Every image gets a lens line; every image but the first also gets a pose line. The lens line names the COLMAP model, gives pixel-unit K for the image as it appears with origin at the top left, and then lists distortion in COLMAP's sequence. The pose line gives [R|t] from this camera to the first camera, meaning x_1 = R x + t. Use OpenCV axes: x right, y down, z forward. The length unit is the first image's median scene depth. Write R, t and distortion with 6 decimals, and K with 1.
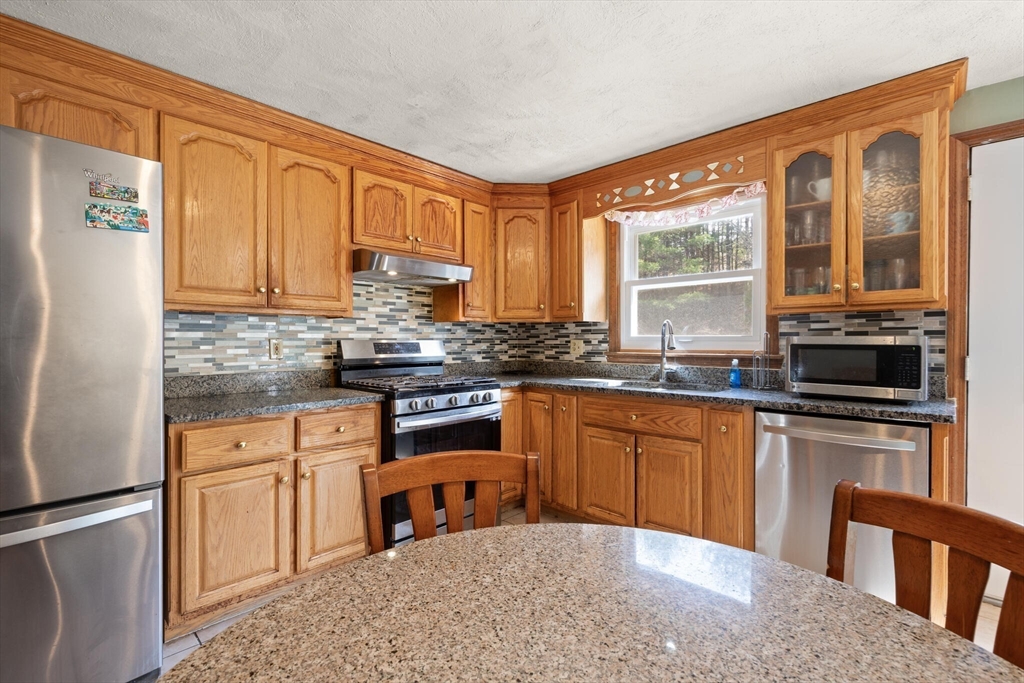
lens RADIAL K [[470.0, 0, 513.6], [0, 470.0, 345.5], [0, 0, 1]] dist [0.014216, -0.003113]
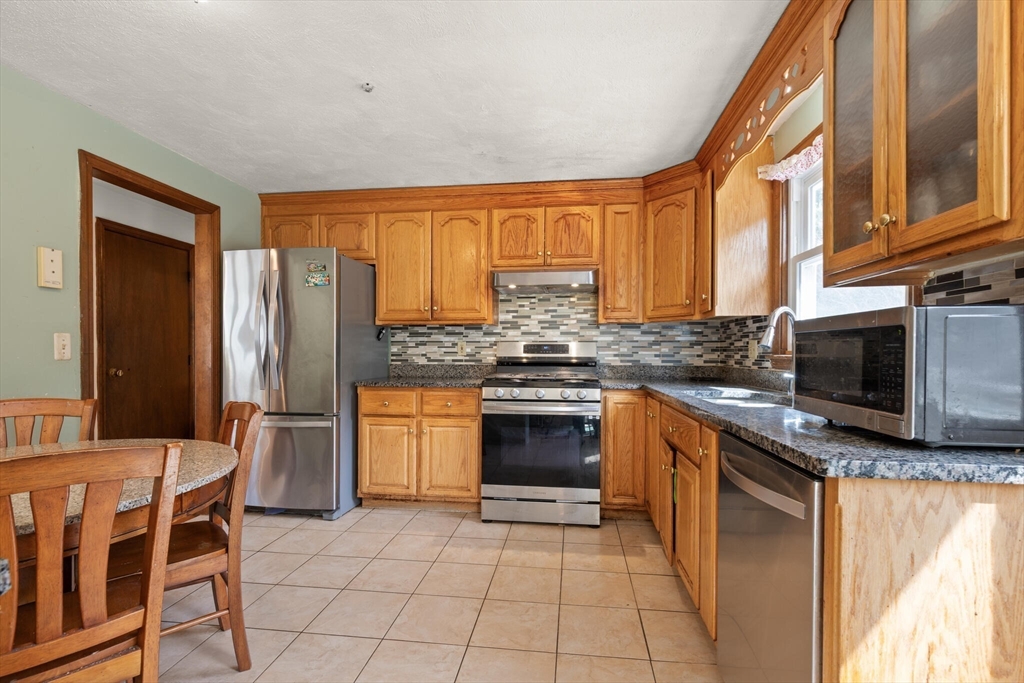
lens RADIAL K [[470.0, 0, 512.7], [0, 470.0, 361.2], [0, 0, 1]] dist [0.014216, -0.003113]
pose [[0.585810, 0.017188, -0.810266, 0.714893], [-0.012517, 0.999848, 0.012160, 0.025178], [0.810351, 0.003019, 0.585936, 0.274469]]
